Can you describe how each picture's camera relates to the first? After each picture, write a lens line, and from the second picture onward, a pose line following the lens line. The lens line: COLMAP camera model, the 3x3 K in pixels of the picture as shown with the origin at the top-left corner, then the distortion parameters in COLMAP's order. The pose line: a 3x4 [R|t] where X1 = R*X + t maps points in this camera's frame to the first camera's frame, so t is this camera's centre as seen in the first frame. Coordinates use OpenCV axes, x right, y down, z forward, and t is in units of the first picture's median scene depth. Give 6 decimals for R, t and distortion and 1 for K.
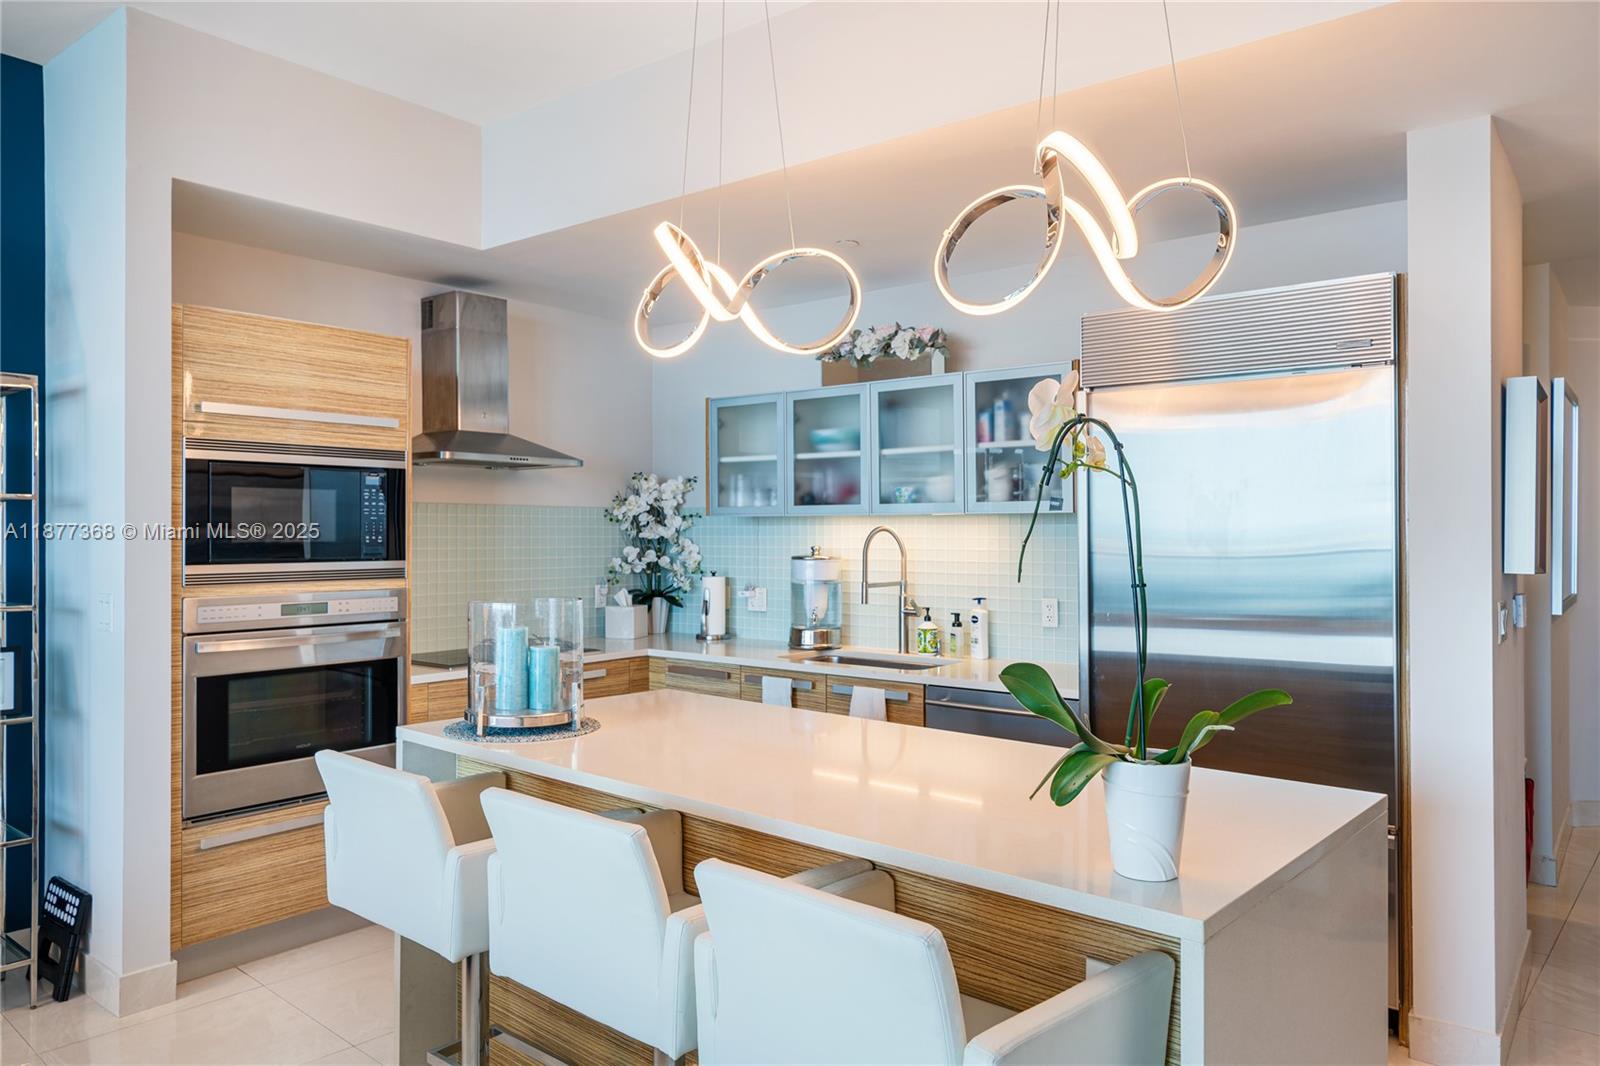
lens RADIAL K [[1129.3, 0, 810.0], [0, 1129.3, 533.5], [0, 0, 1]] dist [0.010641, 0.000612]
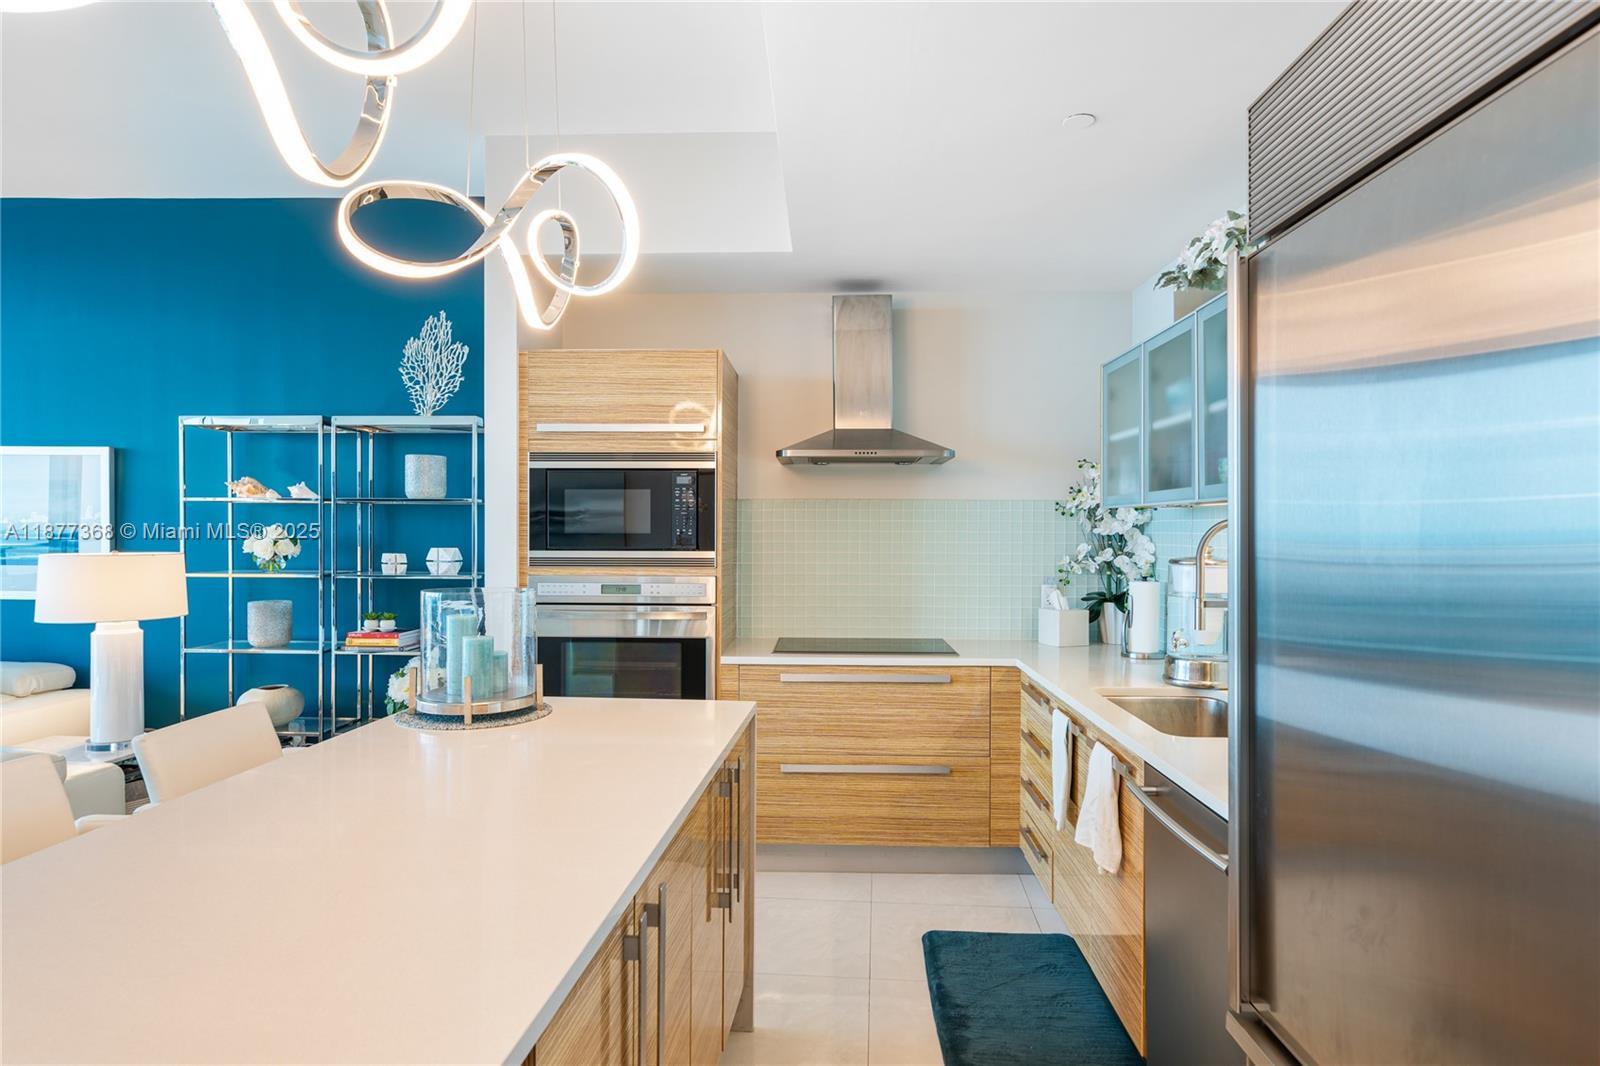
lens RADIAL K [[938.8, 0, 793.0], [0, 938.8, 537.4], [0, 0, 1]] dist [0.002554, -0.001651]
pose [[0.573848, 0.010594, -0.818893, 0.445535], [-0.004574, 0.999942, 0.009731, 0.001009], [0.818949, -0.001838, 0.573864, 0.548458]]
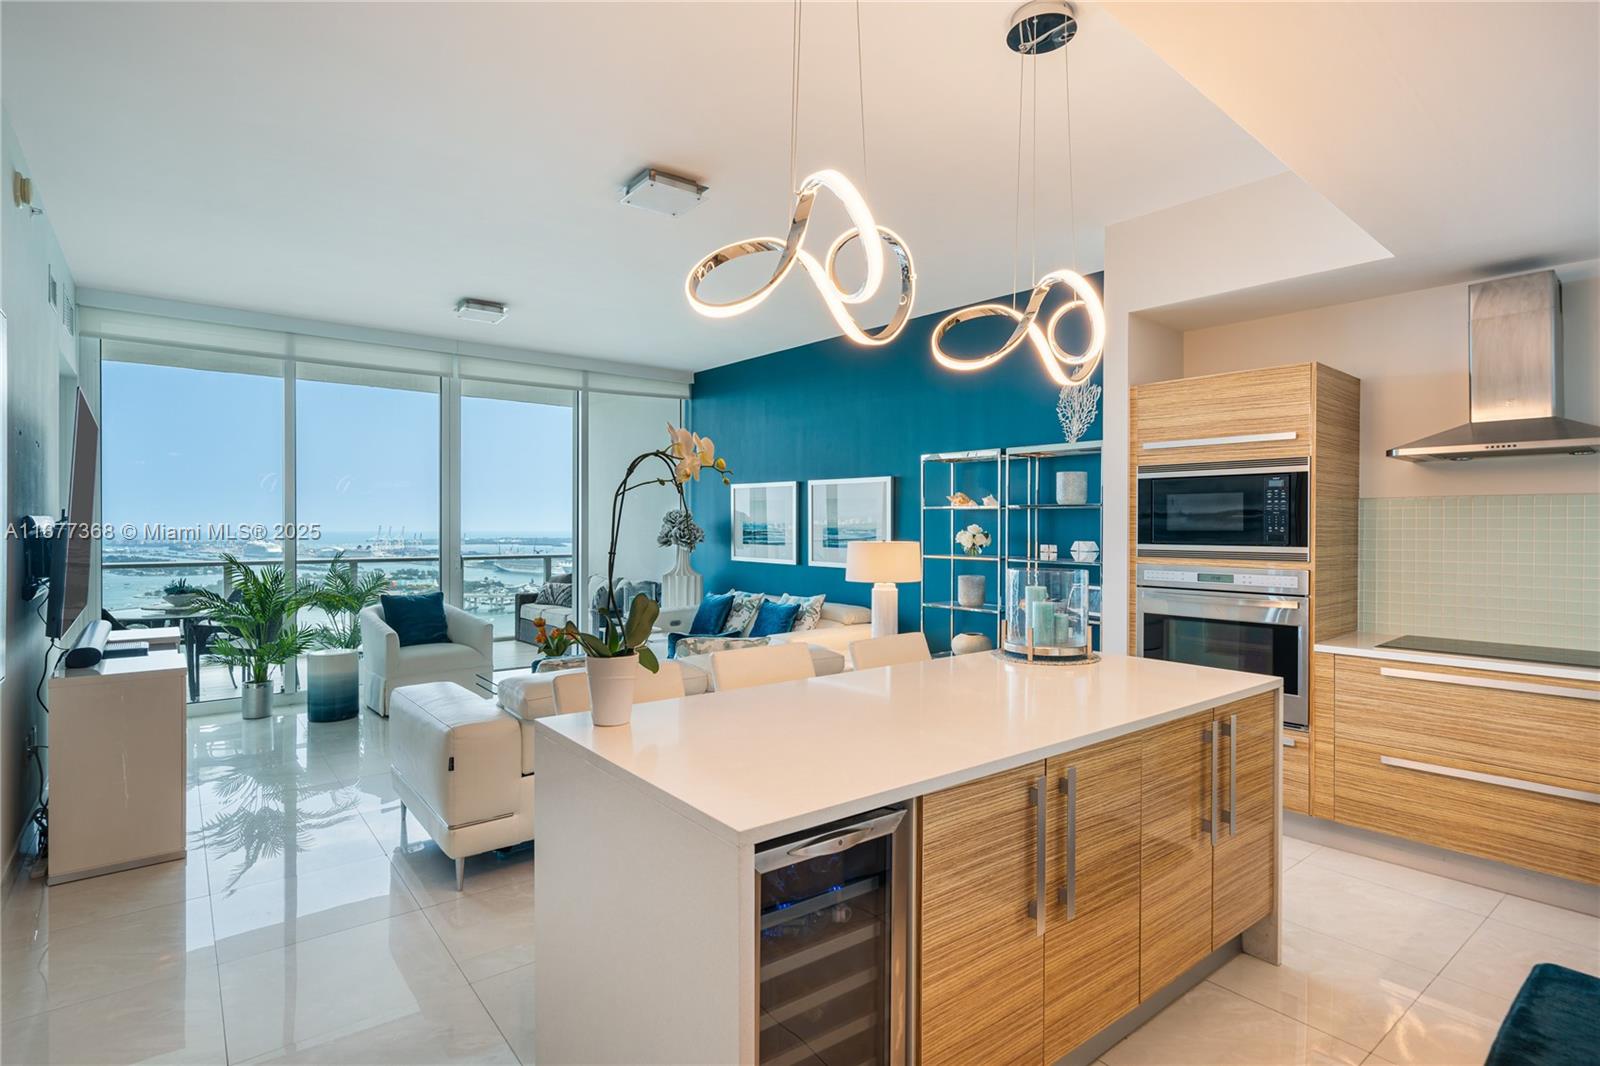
lens RADIAL K [[790.5, 0, 795.6], [0, 790.5, 525.1], [0, 0, 1]] dist [0.020189, 0.000127]
pose [[-0.194335, 0.001726, -0.980934, 0.594272], [-0.001659, 0.999996, 0.002088, -0.000726], [0.980934, 0.002034, -0.194331, 0.642691]]
